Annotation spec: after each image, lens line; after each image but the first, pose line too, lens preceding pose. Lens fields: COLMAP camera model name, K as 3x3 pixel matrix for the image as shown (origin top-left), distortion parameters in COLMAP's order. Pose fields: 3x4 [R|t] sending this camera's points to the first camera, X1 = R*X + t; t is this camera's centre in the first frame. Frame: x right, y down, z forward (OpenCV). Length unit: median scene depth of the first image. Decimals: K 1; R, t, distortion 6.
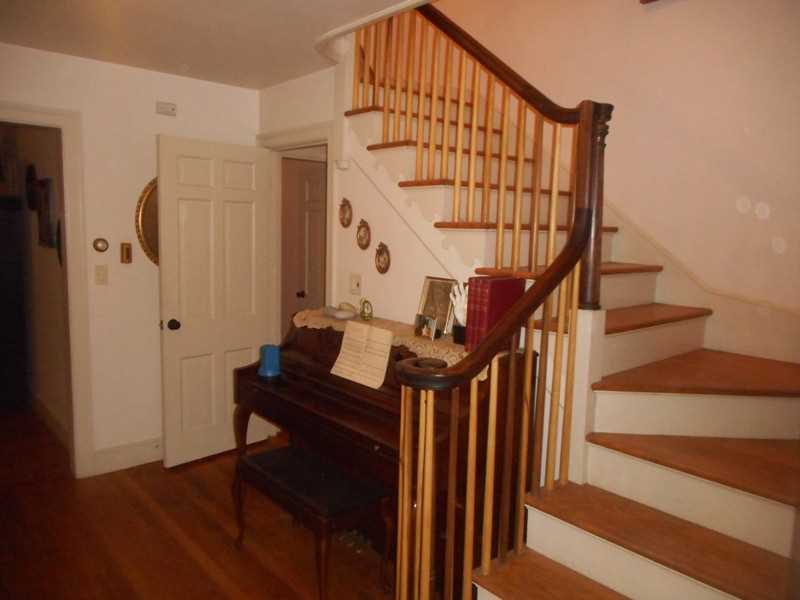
lens RADIAL K [[595.2, 0, 400.4], [0, 595.2, 298.2], [0, 0, 1]] dist [-0.008701, 0.006628]
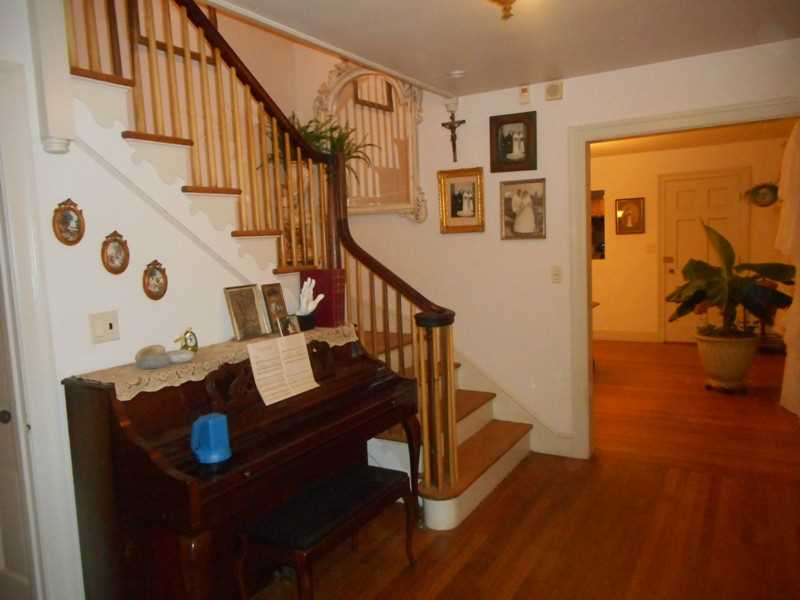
lens RADIAL K [[595.2, 0, 400.6], [0, 595.2, 302.1], [0, 0, 1]] dist [-0.008701, 0.006628]
pose [[-0.303050, -0.114489, 0.946072, -0.867839], [0.151831, 0.974276, 0.166537, -0.119808], [-0.940802, 0.194112, -0.277871, 0.918380]]
